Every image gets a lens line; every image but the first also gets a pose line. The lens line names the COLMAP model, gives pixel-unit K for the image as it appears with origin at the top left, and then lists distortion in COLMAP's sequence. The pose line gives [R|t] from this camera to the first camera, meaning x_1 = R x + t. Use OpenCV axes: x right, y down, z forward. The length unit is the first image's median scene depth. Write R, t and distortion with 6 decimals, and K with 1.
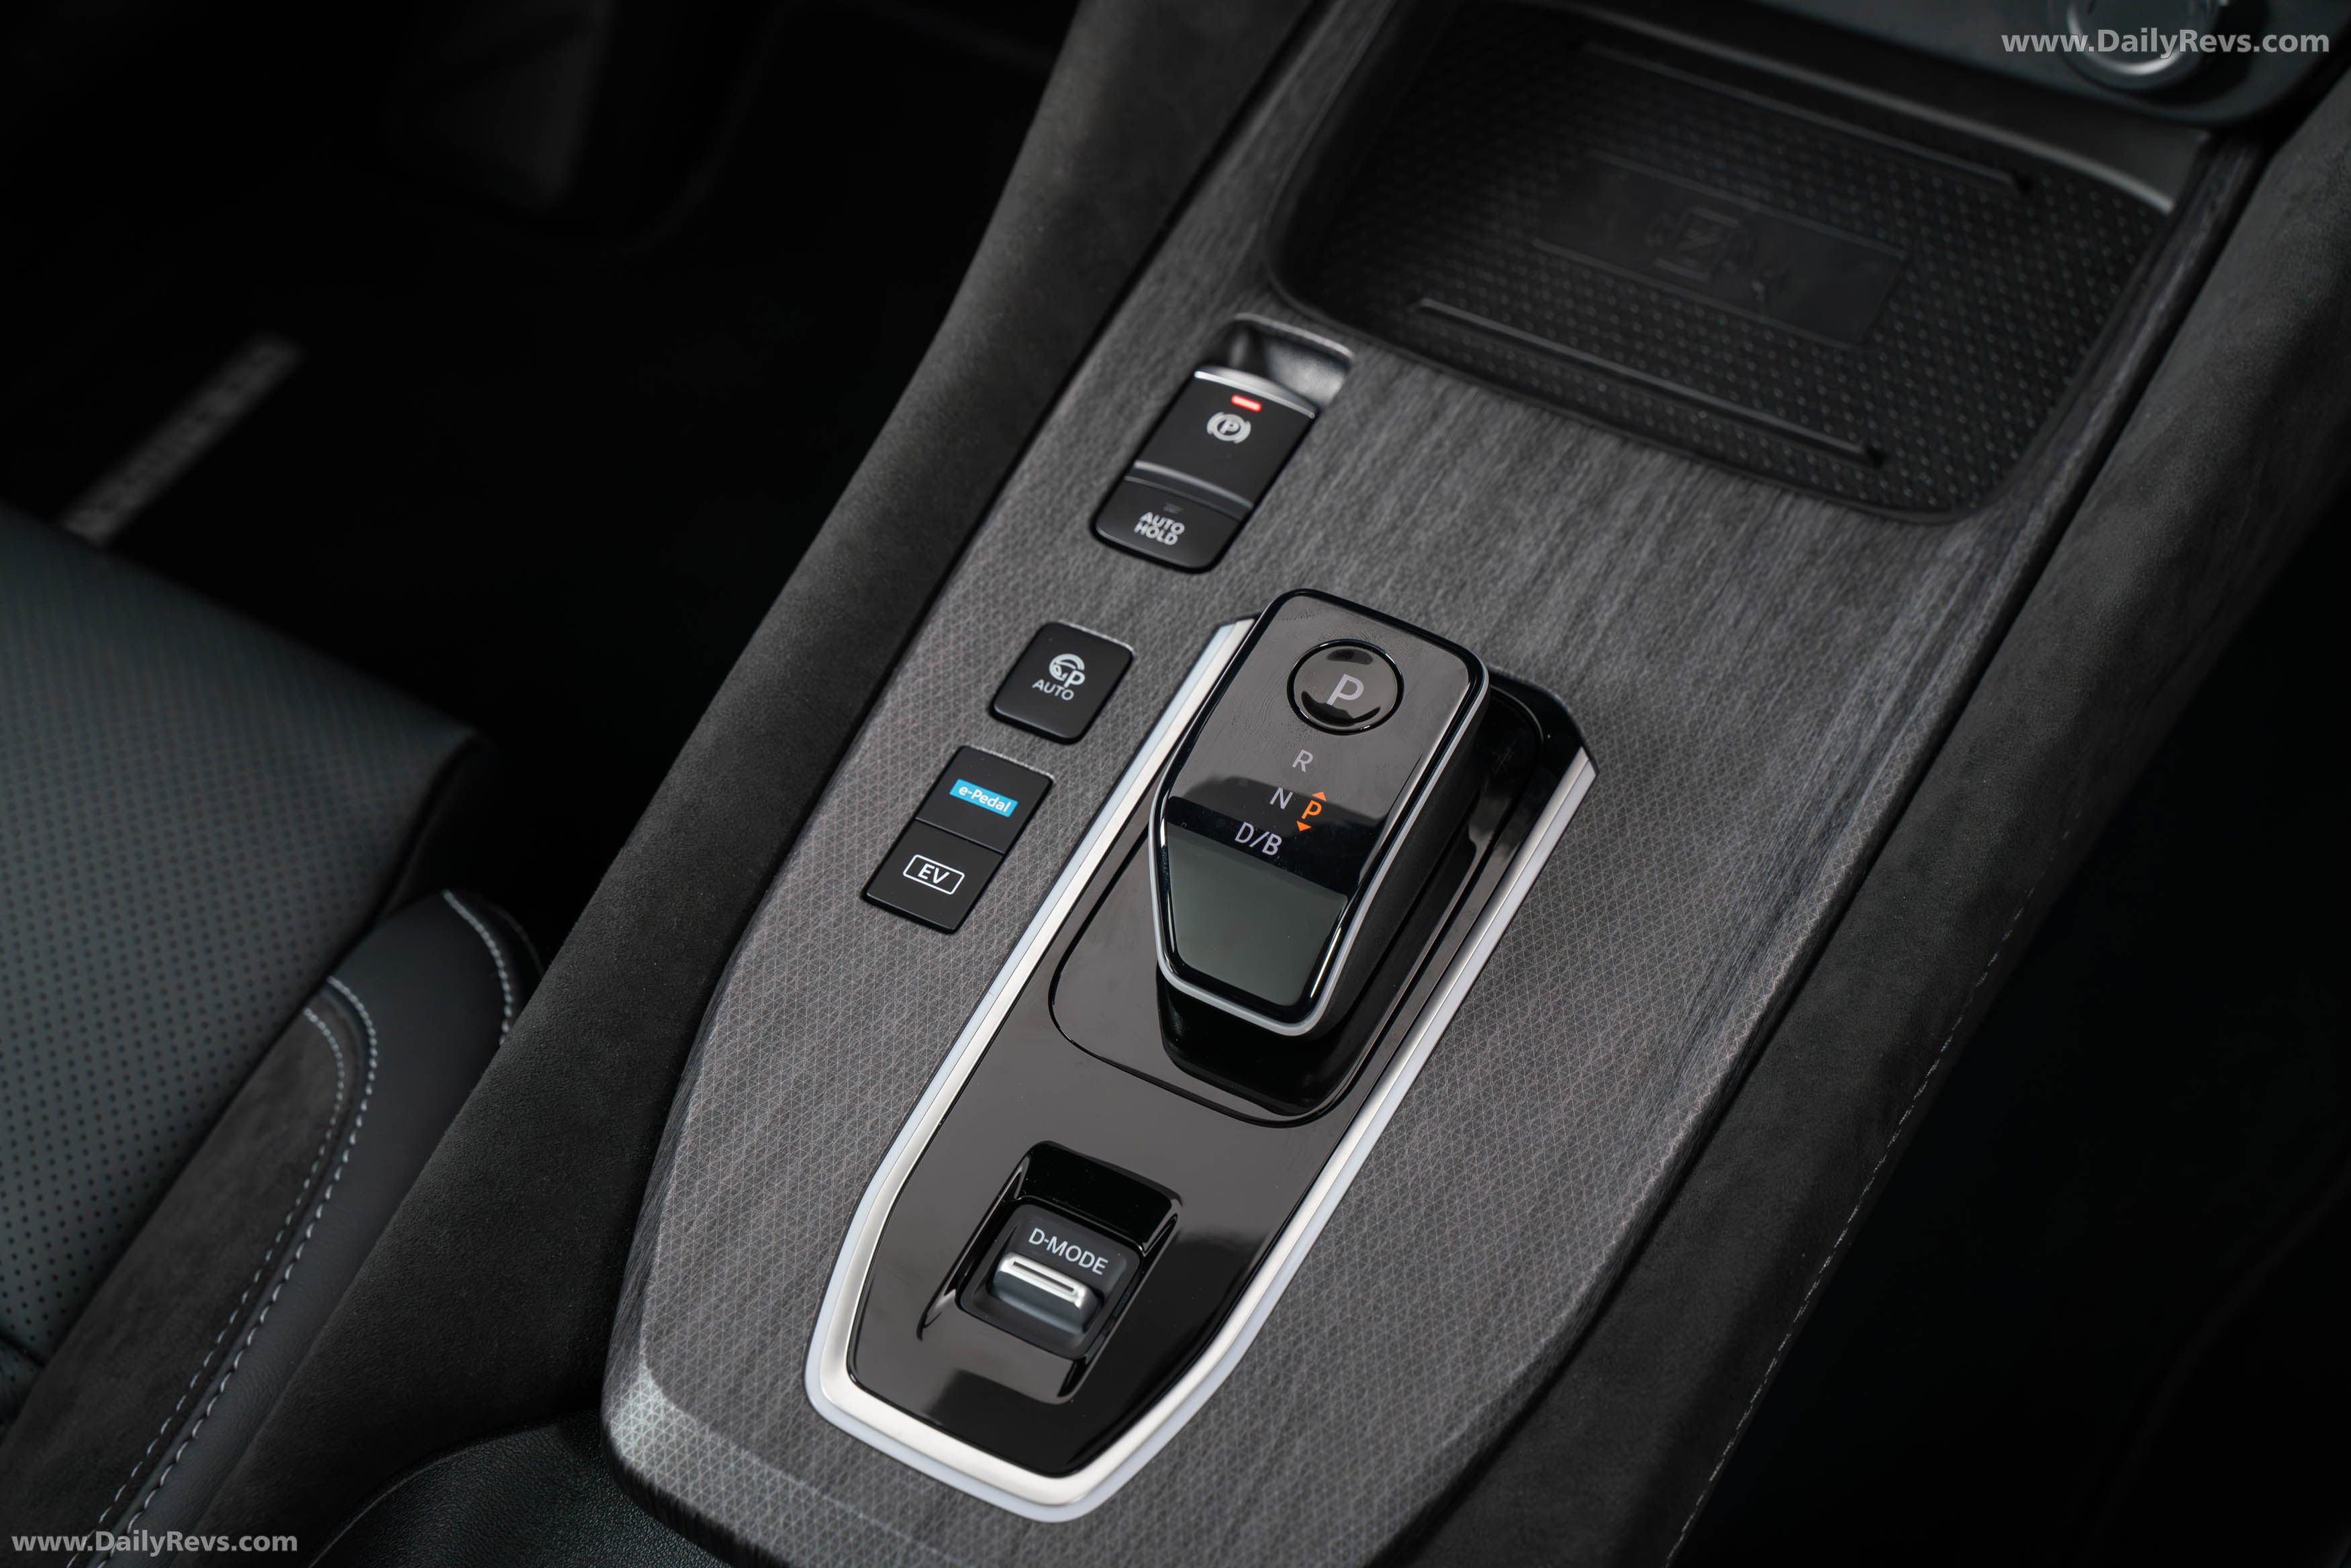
lens RADIAL K [[3575.8, 0, 1175.5], [0, 3575.8, 784.0], [0, 0, 1]] dist [0.123757, 0.056649]
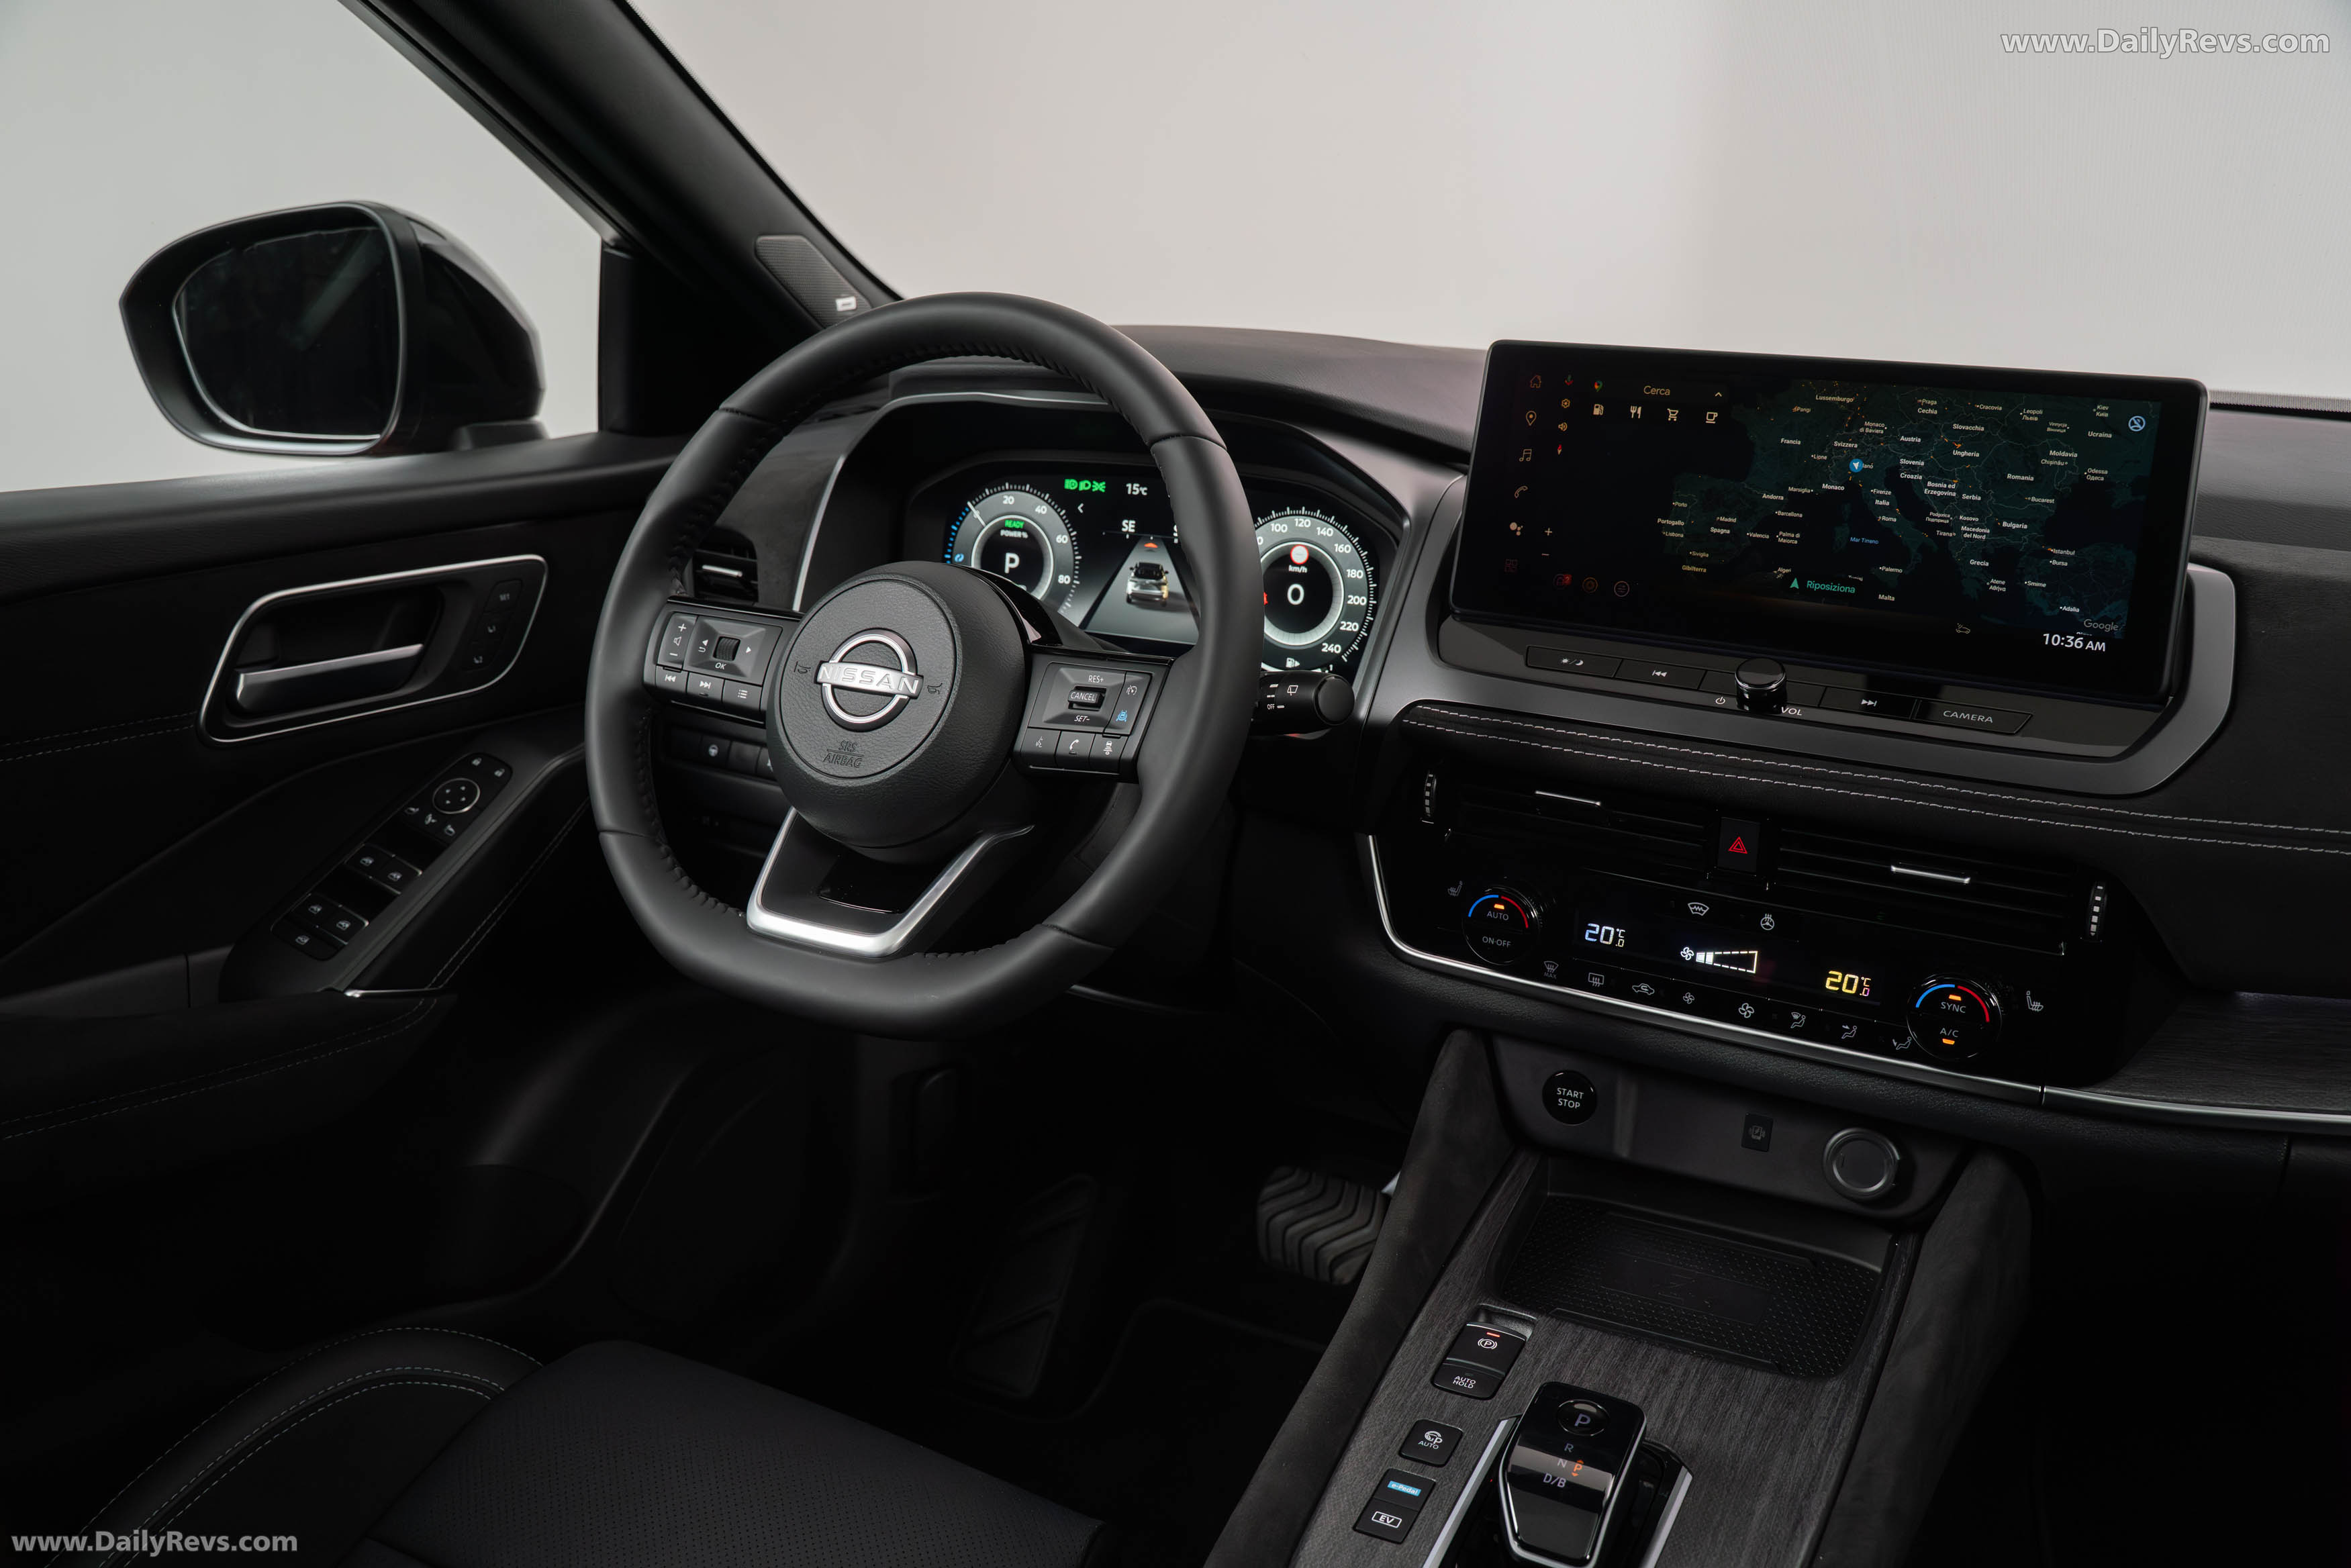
lens RADIAL K [[1903.6, 0, 1175.5], [0, 1903.6, 784.0], [0, 0, 1]] dist [-0.108470, 0.089705]
pose [[0.999875, 0.012455, 0.009723, -0.220379], [-0.004875, 0.828497, -0.559973, 0.300629], [-0.015030, 0.559855, 0.828454, -0.145541]]
